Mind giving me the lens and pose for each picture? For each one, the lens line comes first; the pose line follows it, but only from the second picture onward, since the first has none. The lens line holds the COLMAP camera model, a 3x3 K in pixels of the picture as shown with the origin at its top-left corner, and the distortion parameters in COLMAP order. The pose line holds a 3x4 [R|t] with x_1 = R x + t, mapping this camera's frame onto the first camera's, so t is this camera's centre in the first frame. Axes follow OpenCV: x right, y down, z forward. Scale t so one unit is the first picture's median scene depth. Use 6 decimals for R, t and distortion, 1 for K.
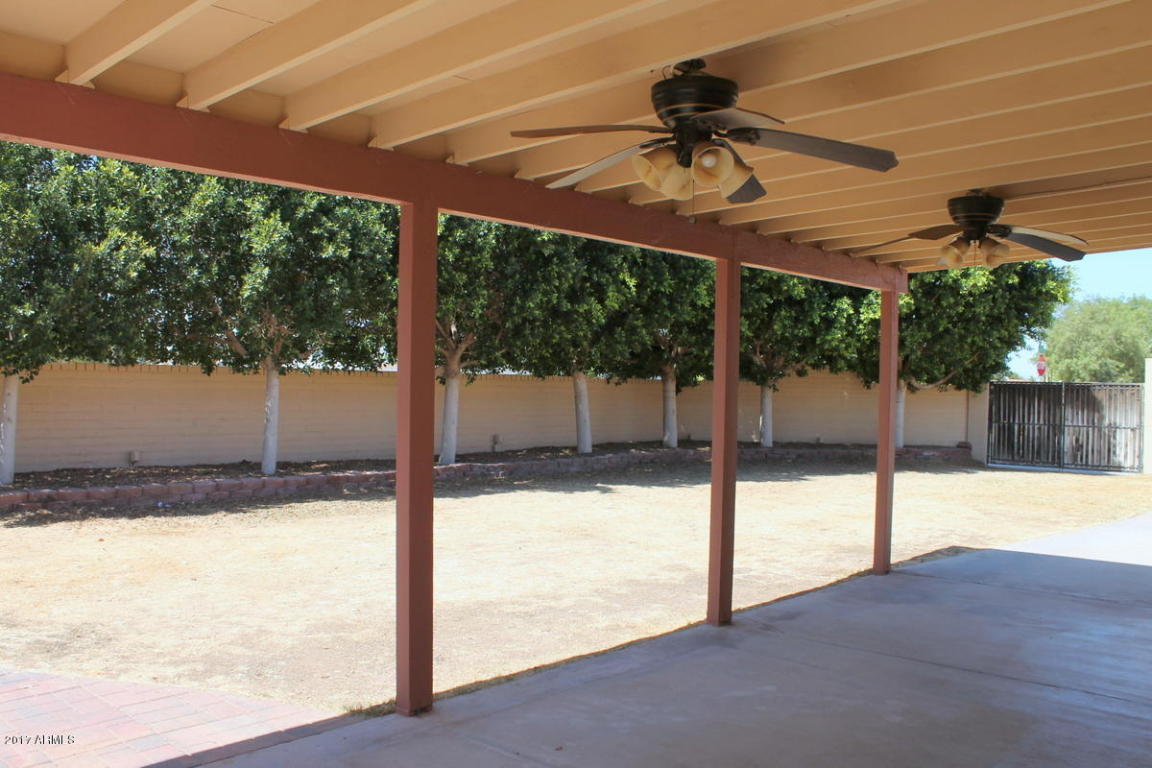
lens RADIAL K [[971.7, 0, 577.2], [0, 971.7, 392.7], [0, 0, 1]] dist [-0.155667, 0.114822]
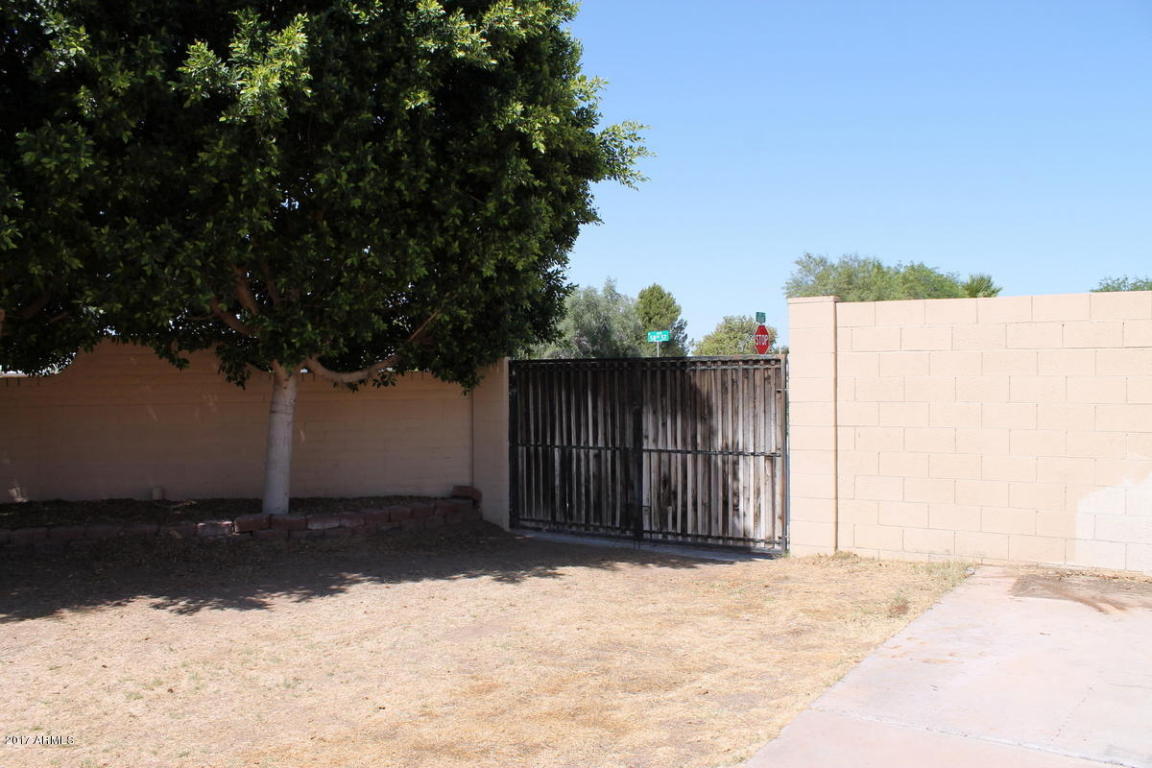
lens RADIAL K [[971.7, 0, 577.2], [0, 971.7, 392.7], [0, 0, 1]] dist [-0.155667, 0.114822]
pose [[0.983579, -0.033245, 0.177388, 0.405312], [0.031719, 0.999431, 0.011433, -0.000202], [-0.177667, -0.005619, 0.984075, 0.533103]]
